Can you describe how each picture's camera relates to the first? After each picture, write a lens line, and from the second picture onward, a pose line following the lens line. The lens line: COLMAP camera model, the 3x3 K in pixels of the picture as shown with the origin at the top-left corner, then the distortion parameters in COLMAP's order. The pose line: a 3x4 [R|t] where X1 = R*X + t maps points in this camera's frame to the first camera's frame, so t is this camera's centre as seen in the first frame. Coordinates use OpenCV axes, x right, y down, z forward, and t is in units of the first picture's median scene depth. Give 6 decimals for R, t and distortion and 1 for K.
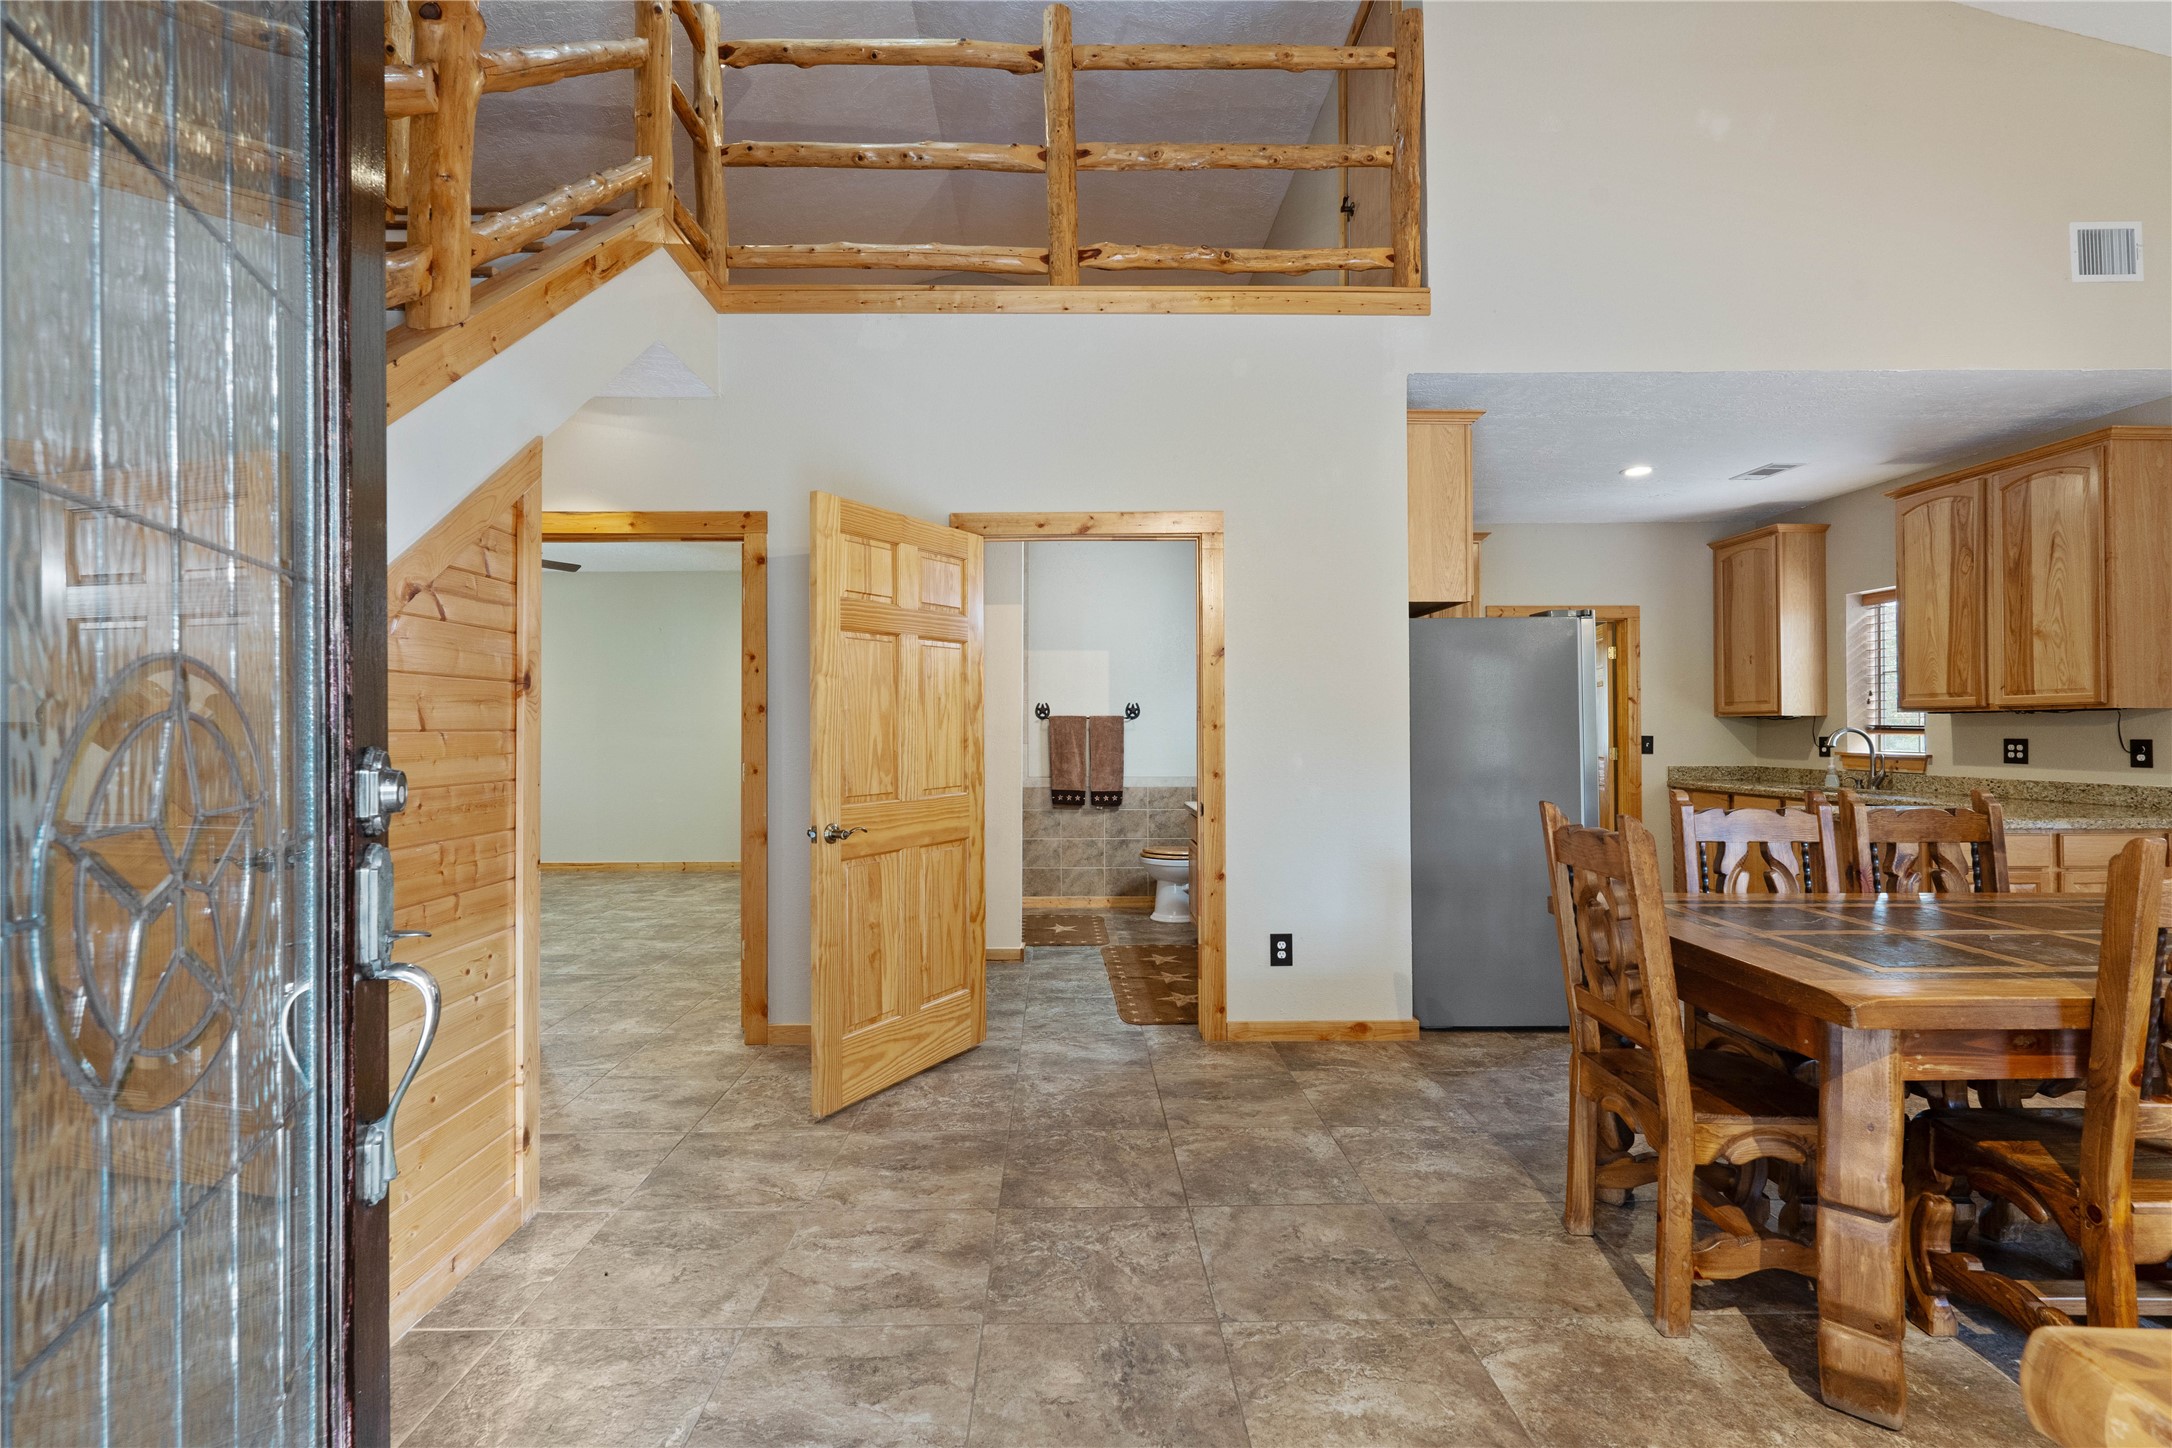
lens RADIAL K [[975.5, 0, 1086.1], [0, 975.5, 715.6], [0, 0, 1]] dist [-0.001866, -0.000284]
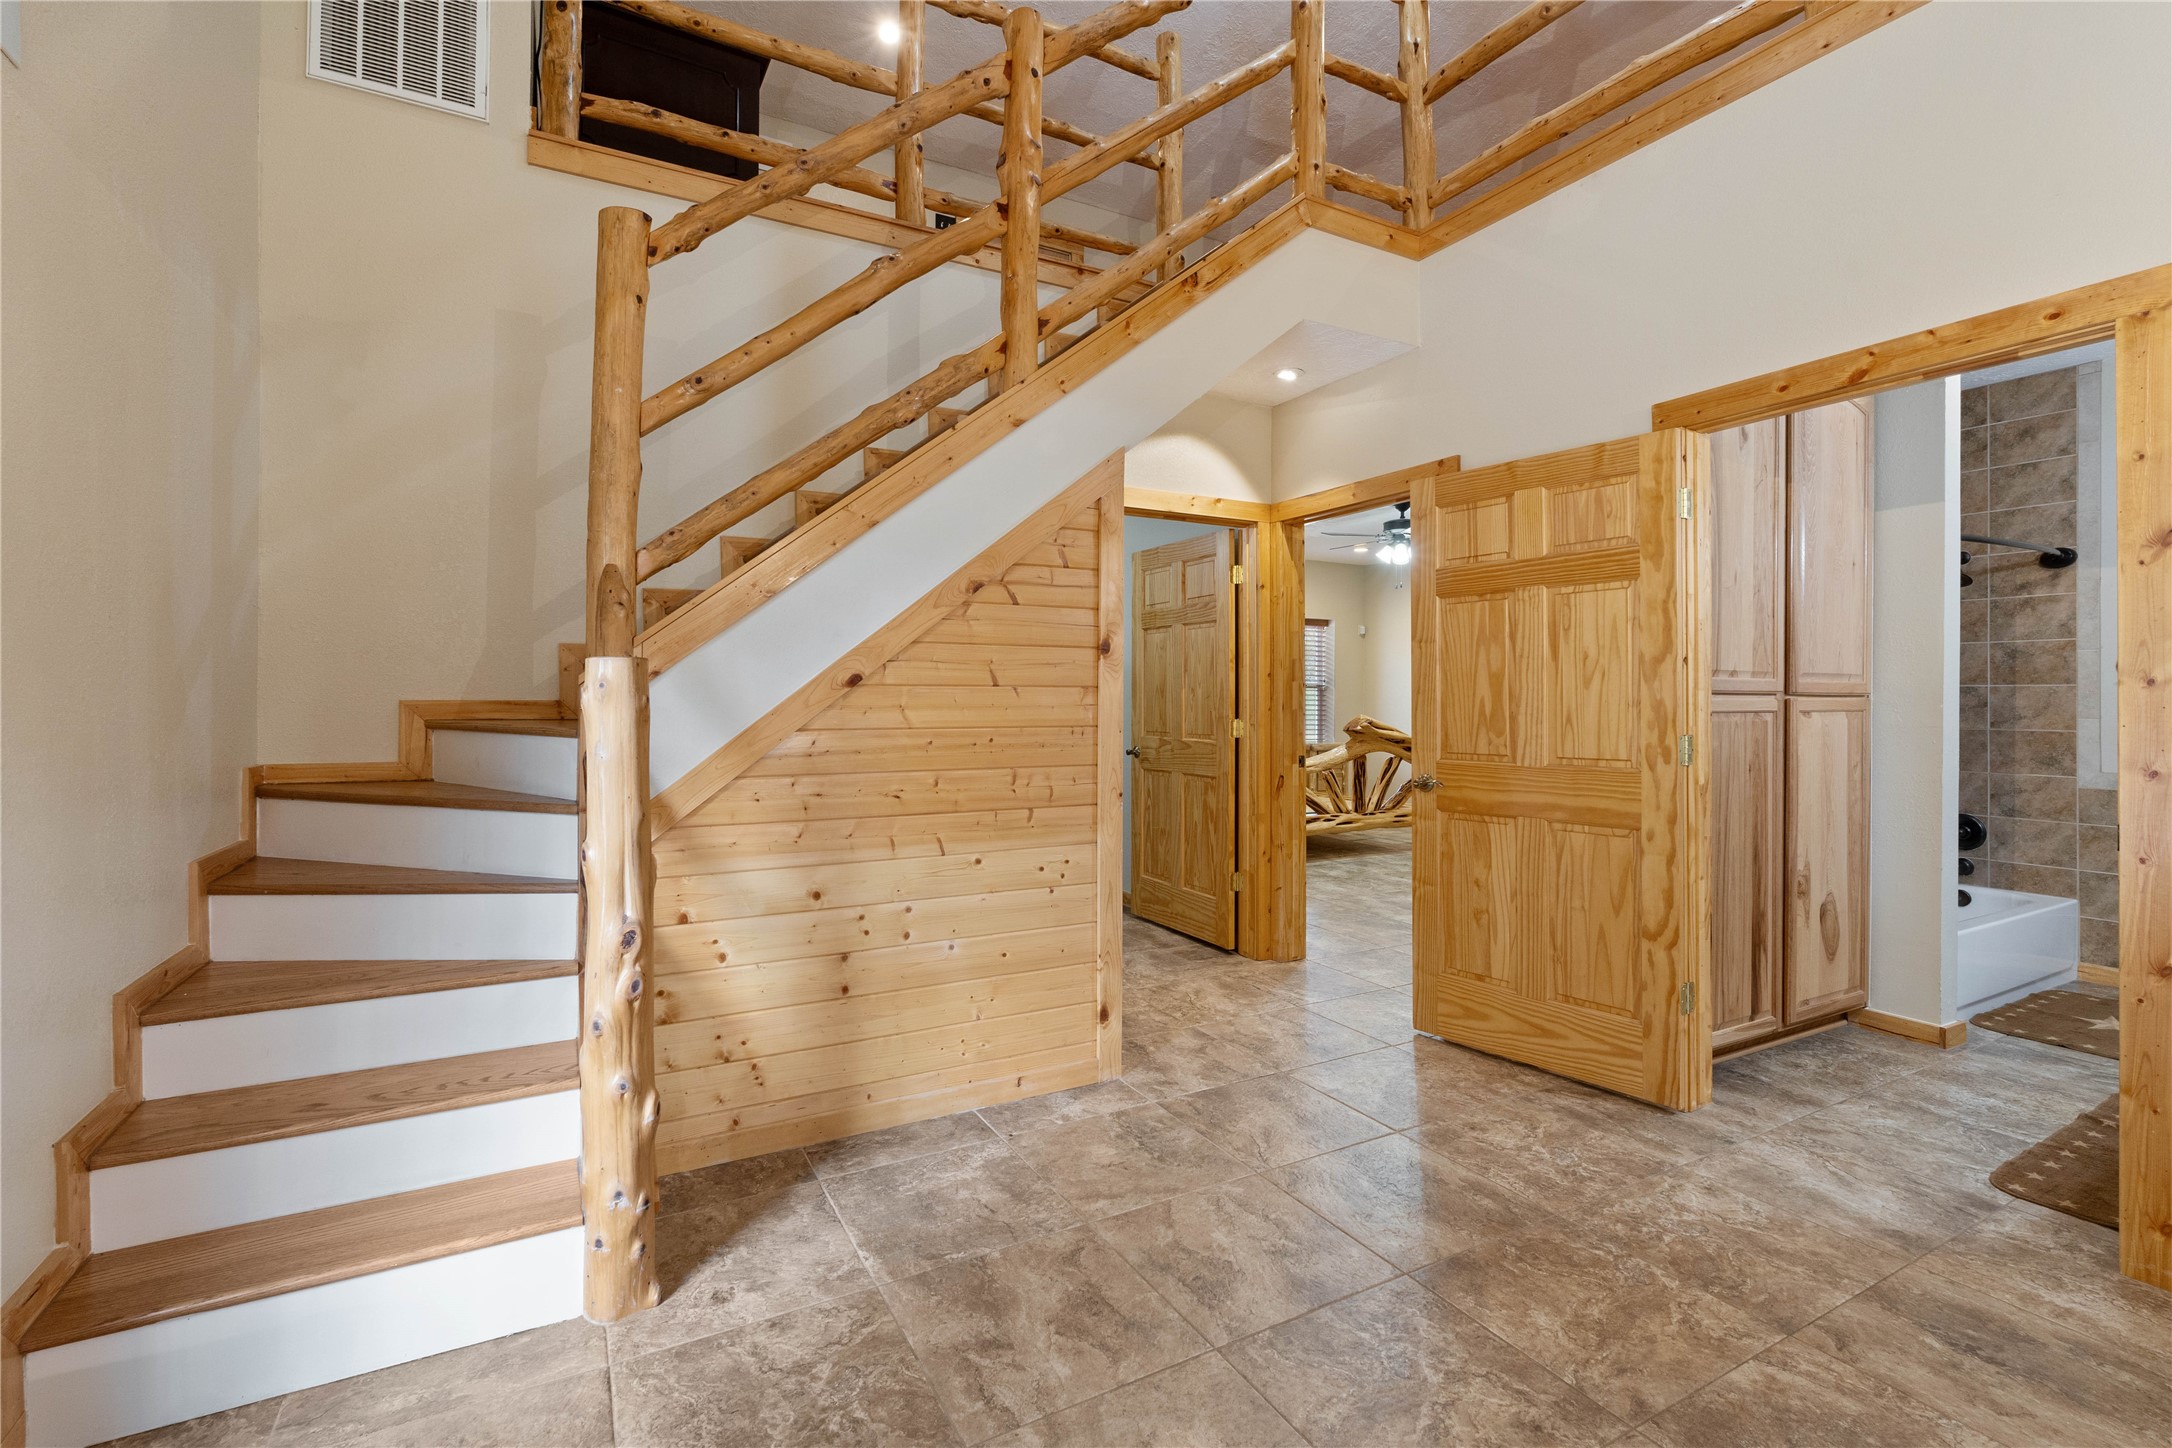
lens RADIAL K [[975.3, 0, 1091.6], [0, 975.3, 696.8], [0, 0, 1]] dist [-0.001164, -0.000036]
pose [[0.466857, 0.003003, -0.884328, 0.257374], [0.006156, 0.999959, 0.006646, 0.009465], [0.884311, -0.008547, 0.466819, 0.201546]]
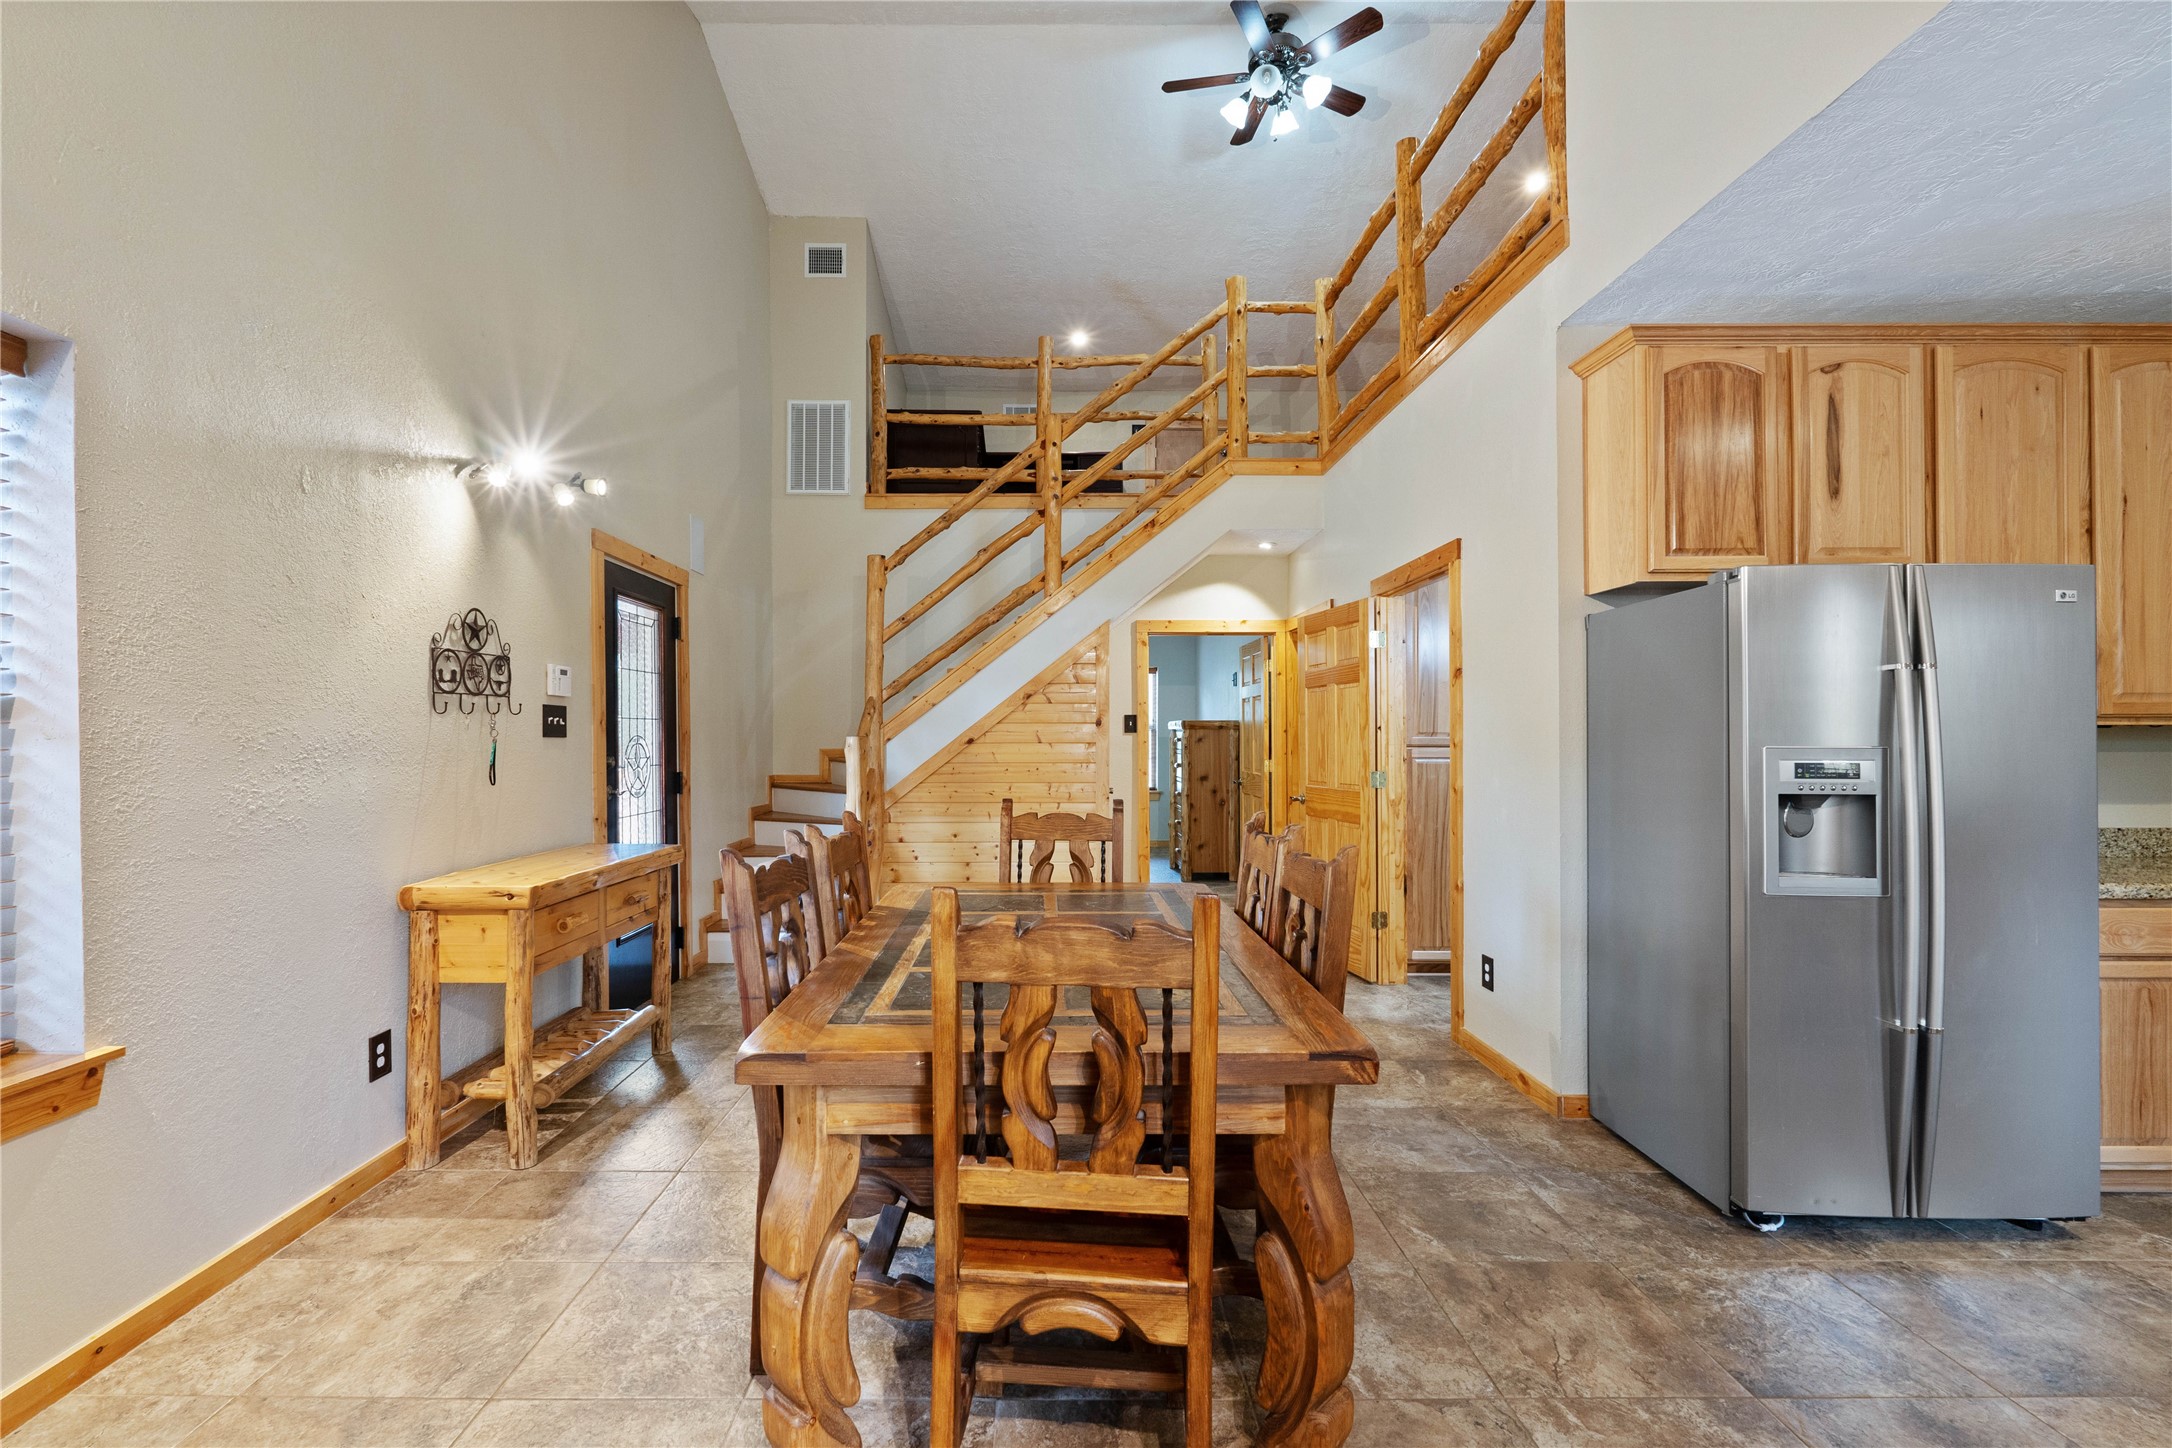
lens RADIAL K [[980.2, 0, 1045.0], [0, 980.2, 734.5], [0, 0, 1]] dist [-0.002558, -0.000188]
pose [[-0.014824, 0.001450, -0.999889, 0.934384], [0.013060, 0.999914, 0.001257, -0.005216], [0.999805, -0.013040, -0.014841, 0.448878]]
